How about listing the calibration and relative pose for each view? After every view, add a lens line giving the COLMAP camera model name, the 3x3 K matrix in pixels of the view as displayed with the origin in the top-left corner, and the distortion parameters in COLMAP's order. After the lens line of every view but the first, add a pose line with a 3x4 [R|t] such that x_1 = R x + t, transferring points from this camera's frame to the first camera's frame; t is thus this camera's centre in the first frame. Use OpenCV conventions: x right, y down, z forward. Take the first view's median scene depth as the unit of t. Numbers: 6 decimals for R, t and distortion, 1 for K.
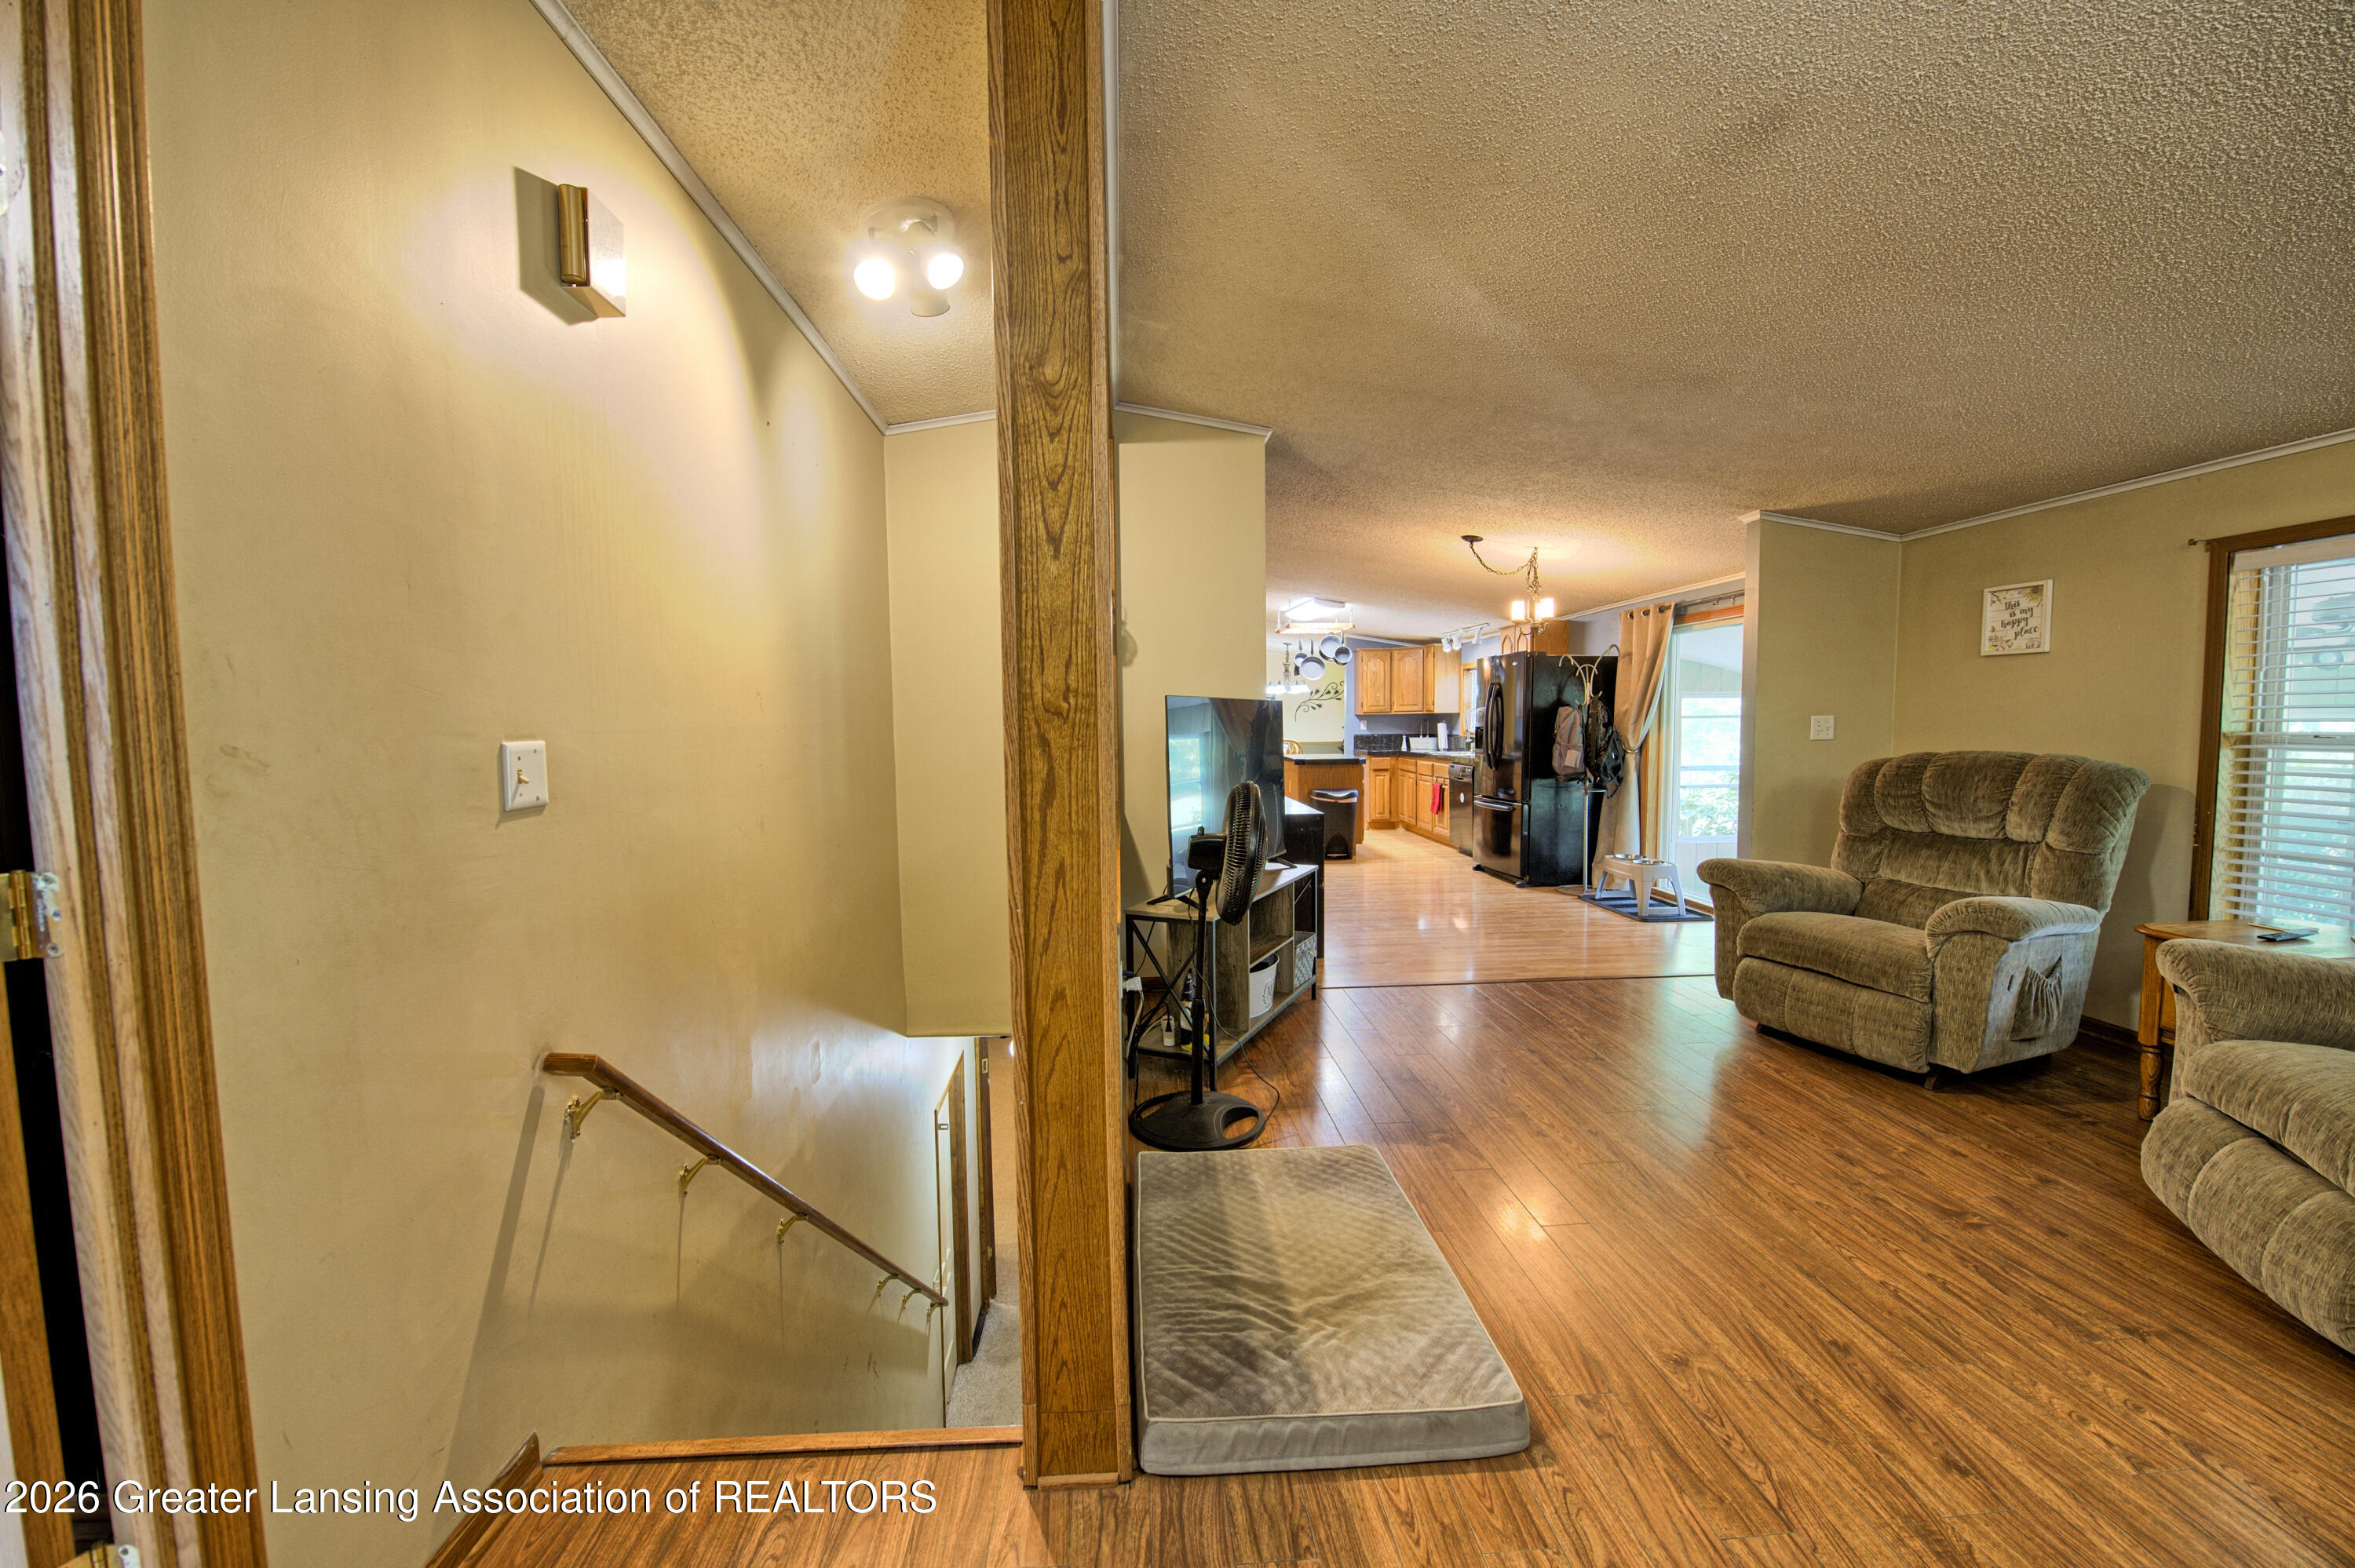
lens RADIAL K [[931.2, 0, 1181.9], [0, 931.2, 786.6], [0, 0, 1]] dist [-0.016729, -0.000920]
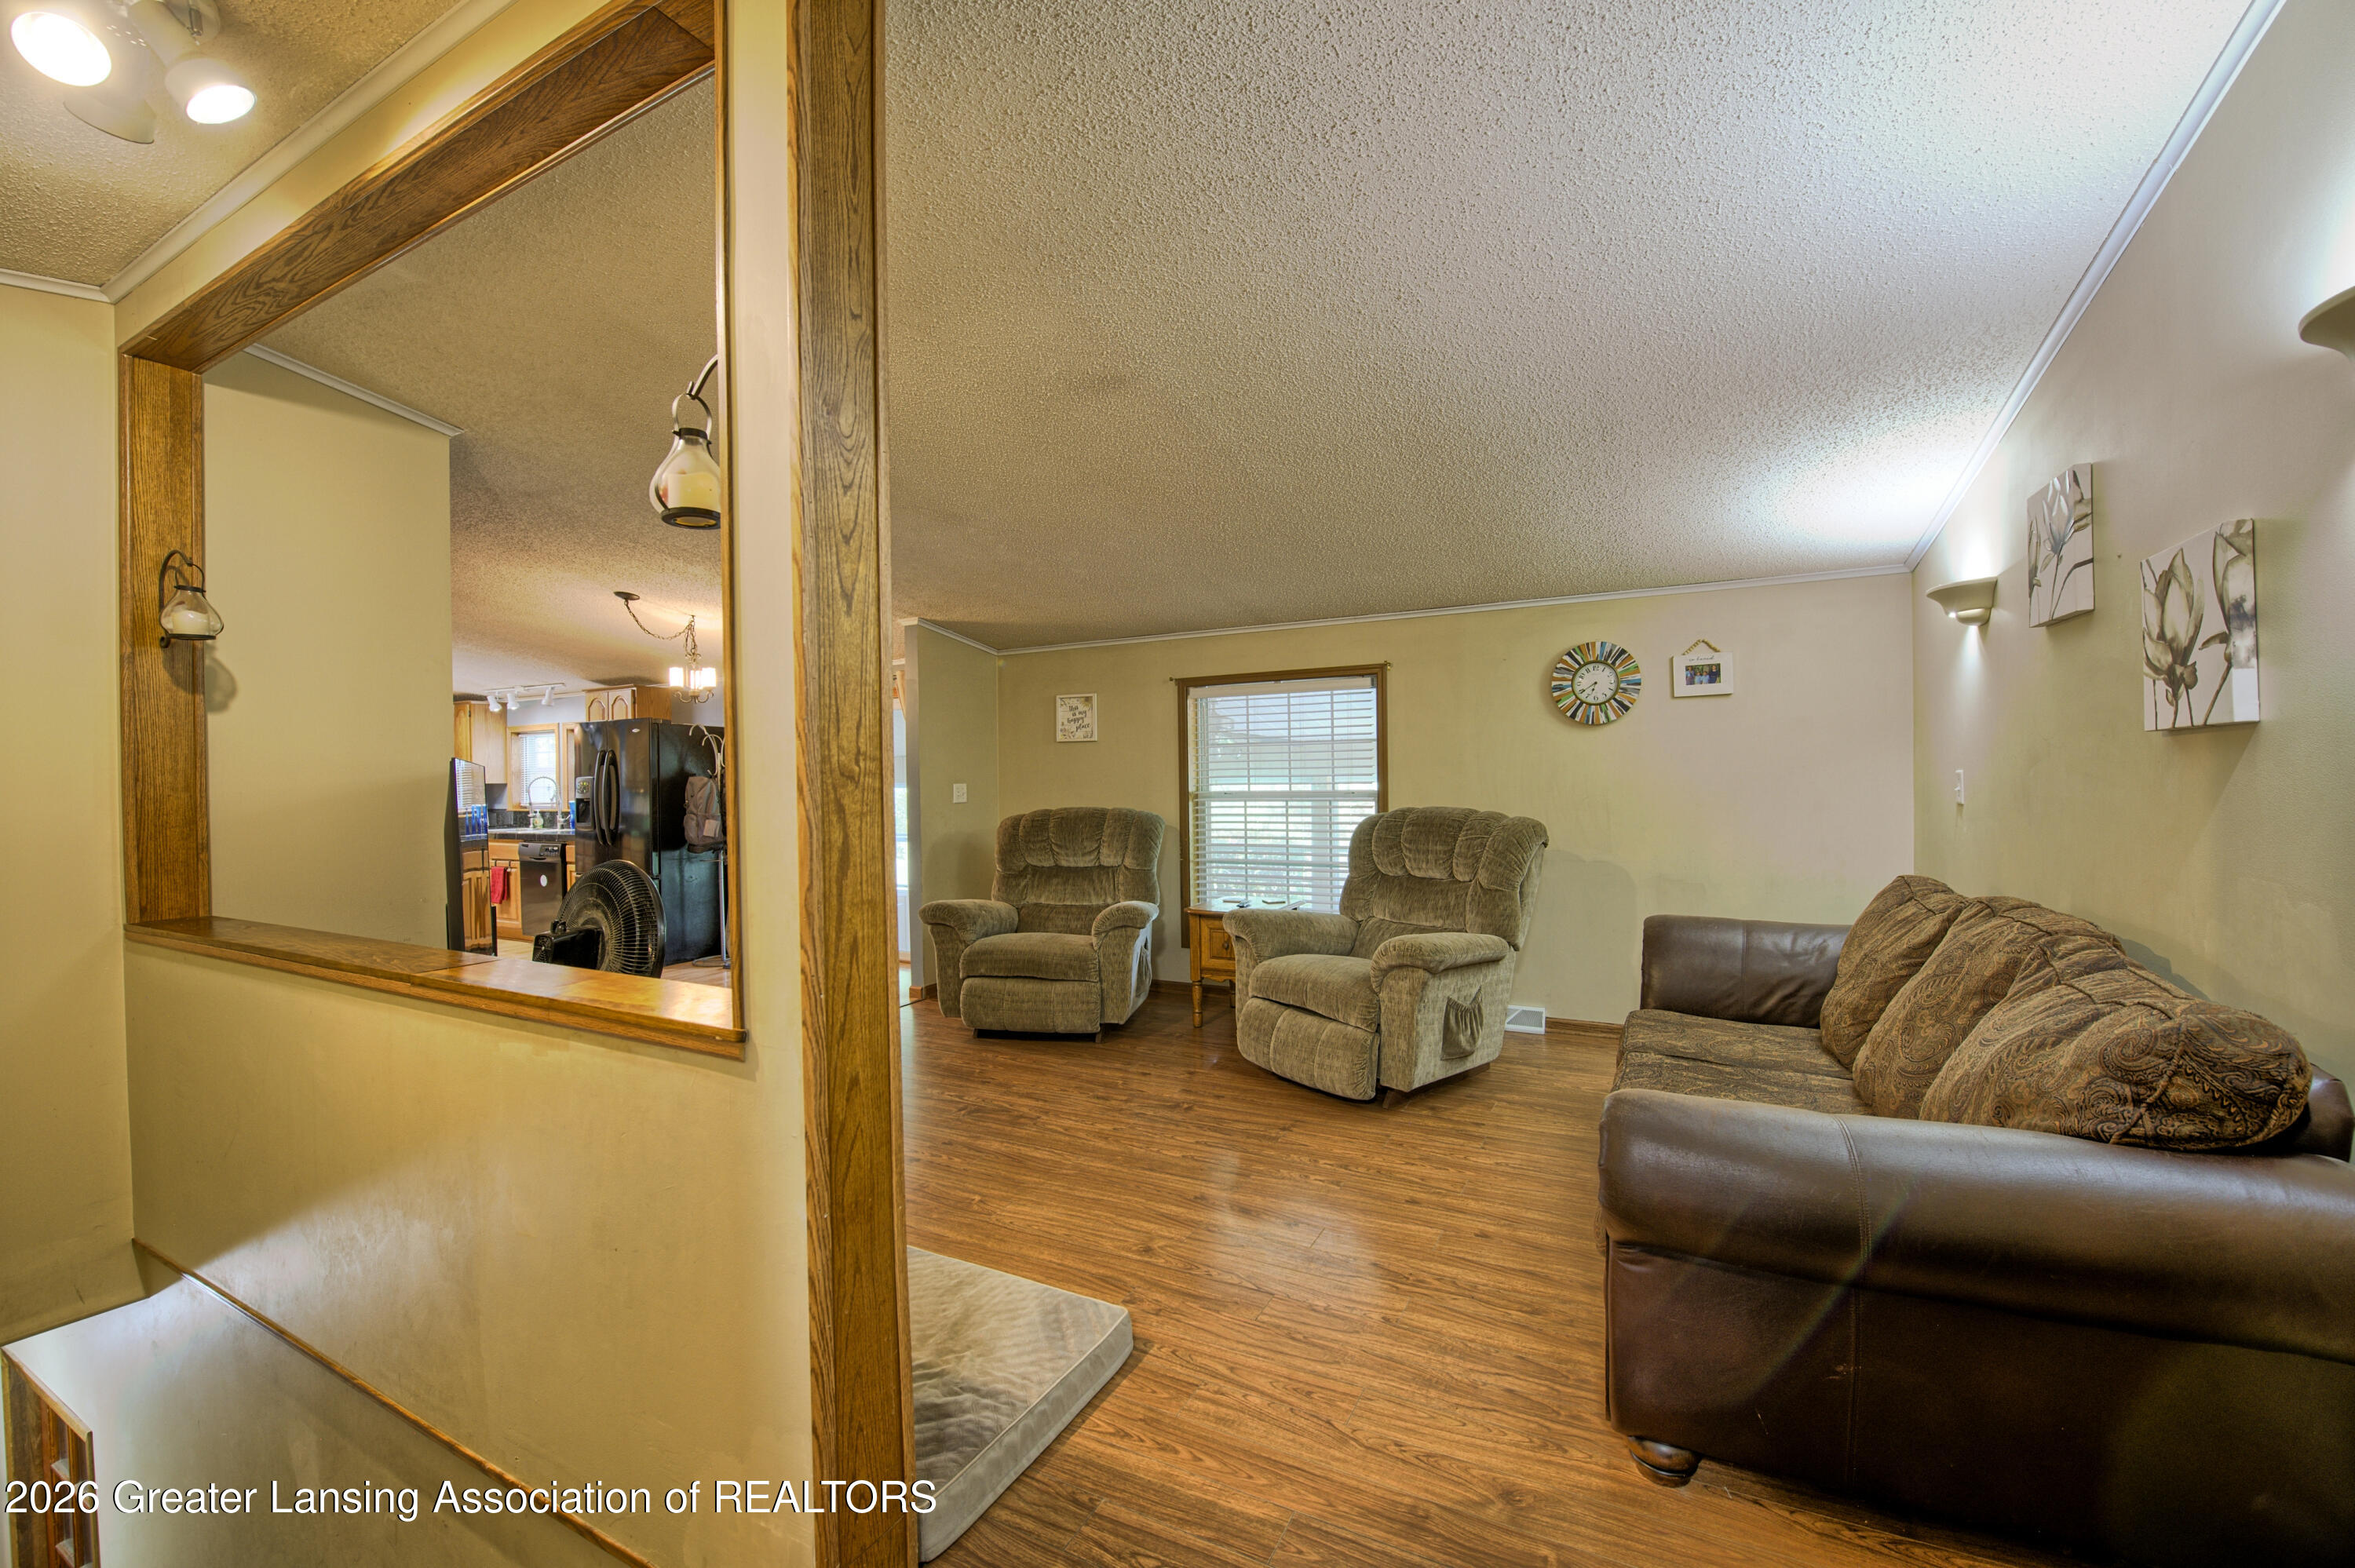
lens RADIAL K [[931.2, 0, 1182.9], [0, 931.2, 786.7], [0, 0, 1]] dist [-0.016729, -0.000920]
pose [[0.521522, -0.003758, 0.853230, -0.406732], [0.068752, 0.996924, -0.037633, -0.005830], [-0.850464, 0.078287, 0.520176, 0.120074]]
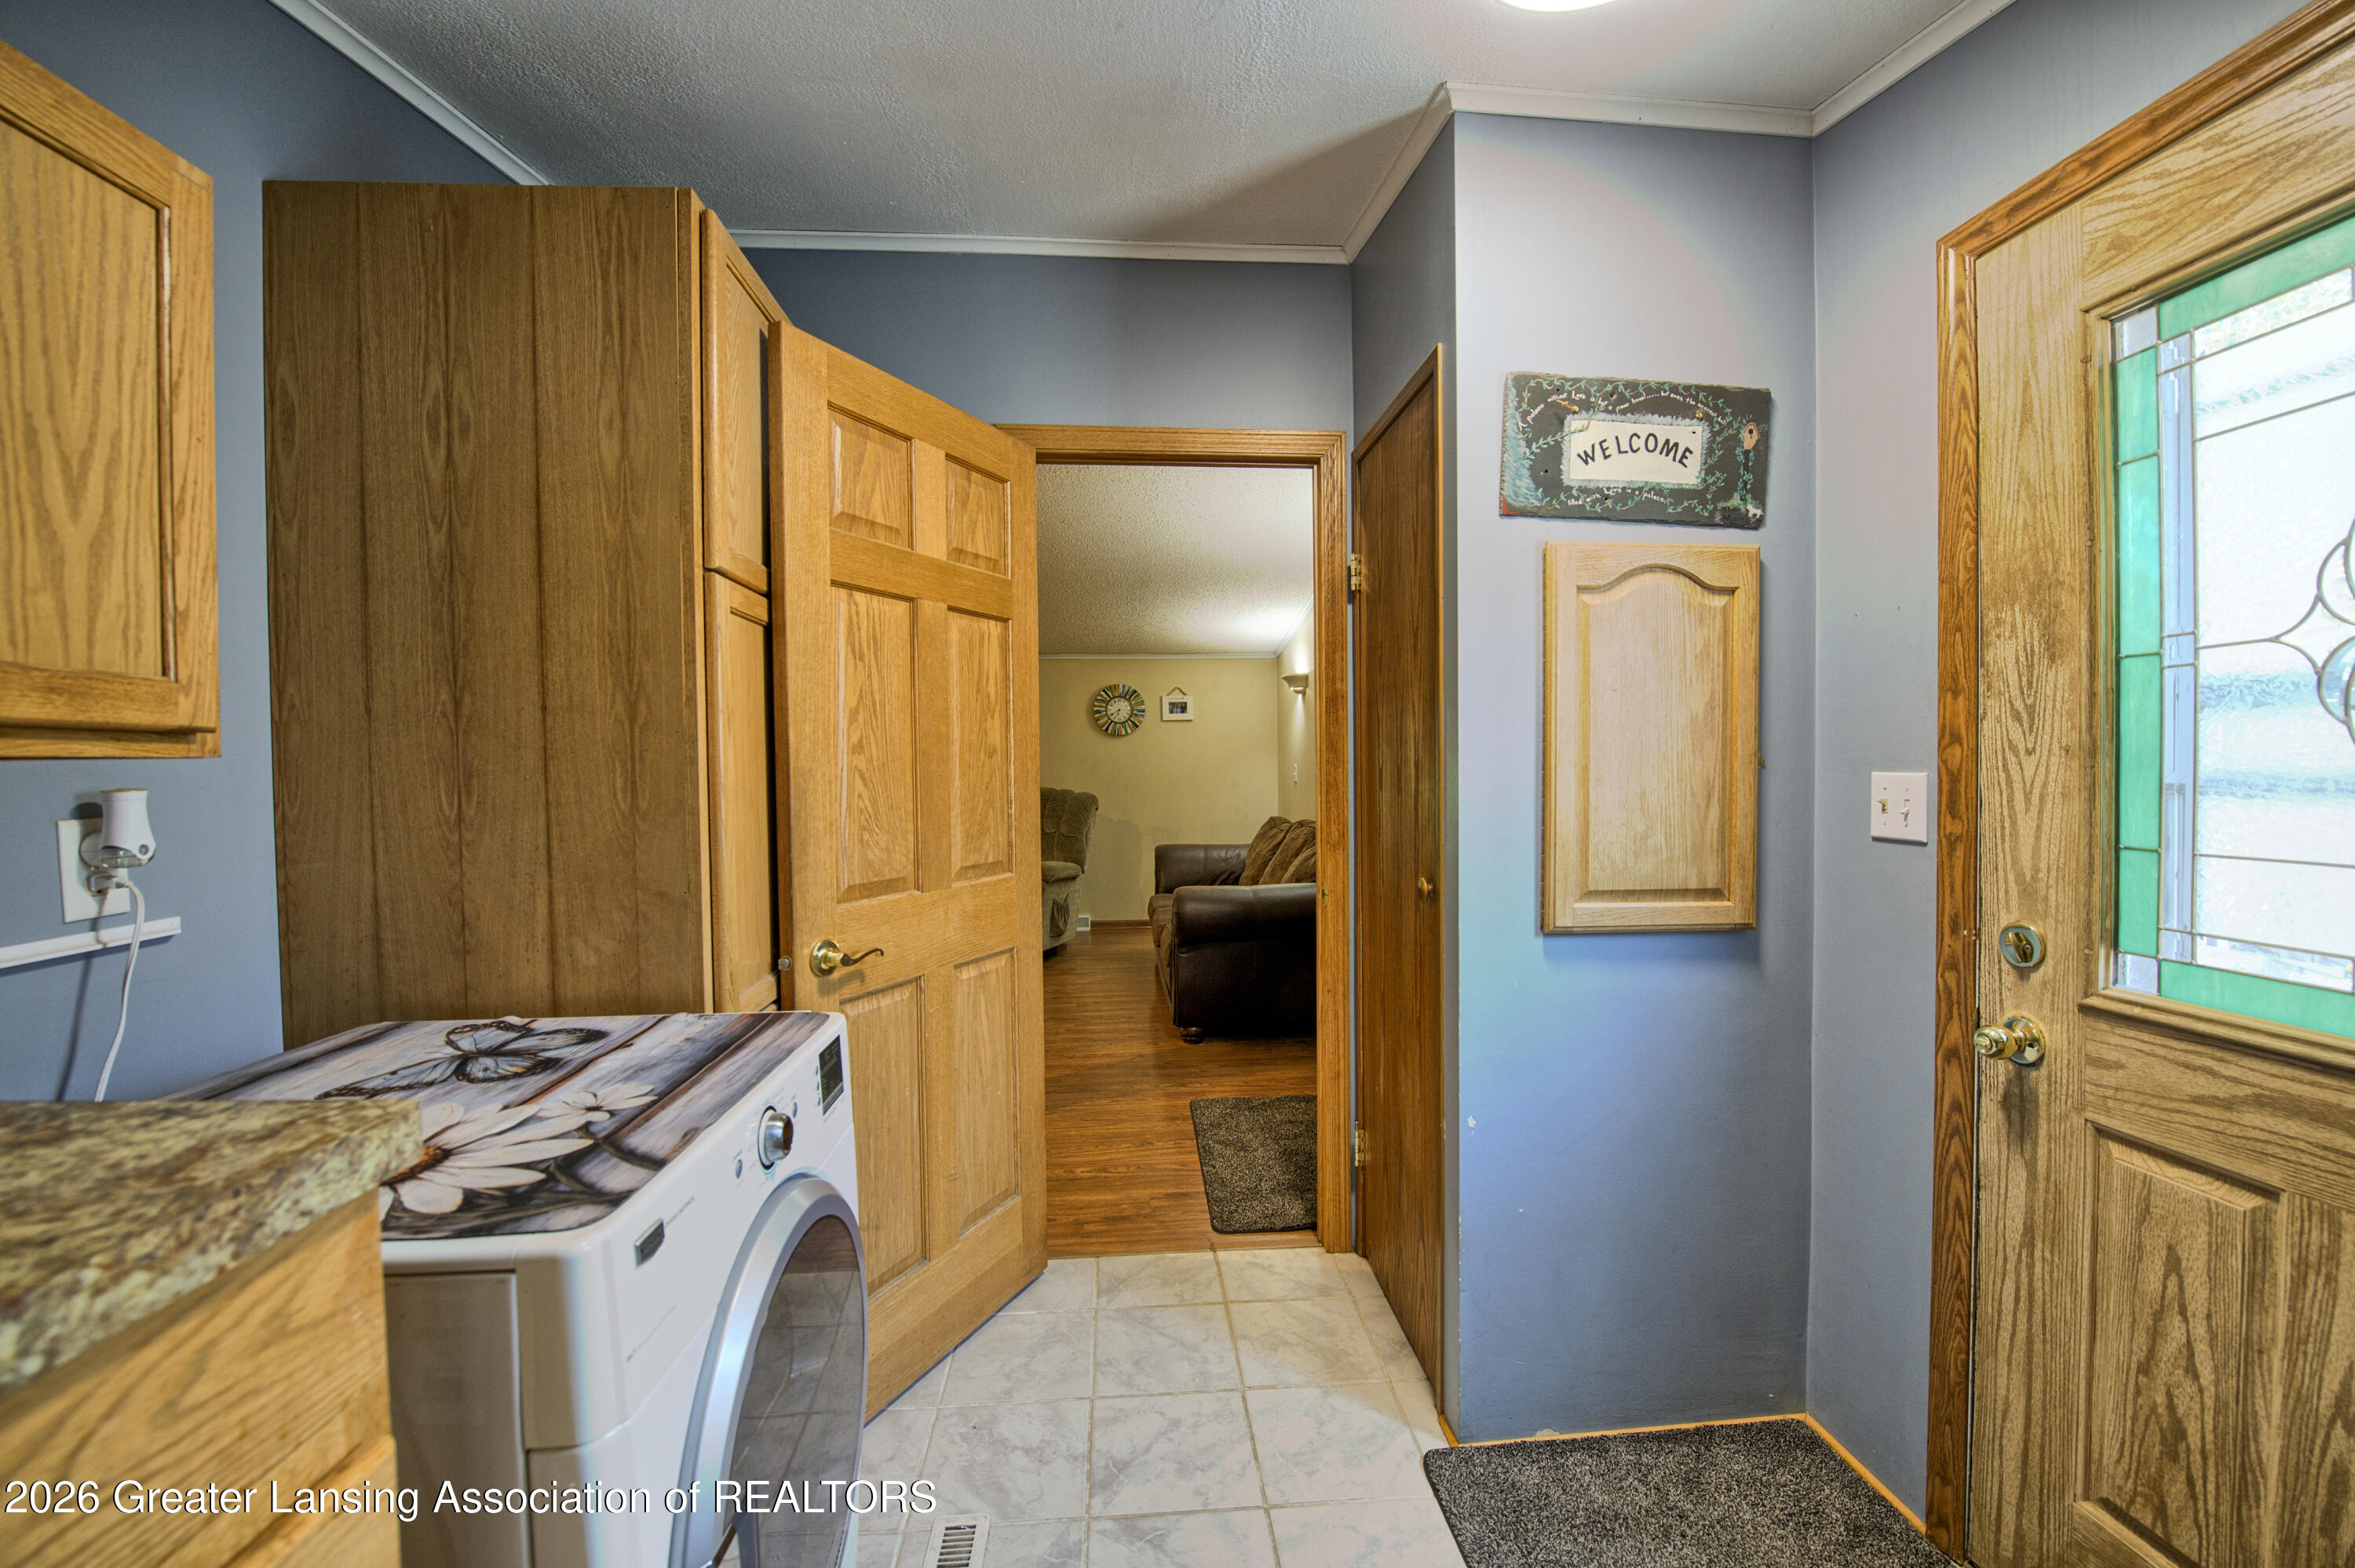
lens RADIAL K [[931.2, 0, 1183.3], [0, 931.2, 784.0], [0, 0, 1]] dist [-0.016729, -0.000920]
pose [[-0.006884, -0.006623, 0.999954, -1.169206], [0.078927, 0.996855, 0.007146, 0.004218], [-0.996857, 0.078972, -0.006340, 0.182536]]
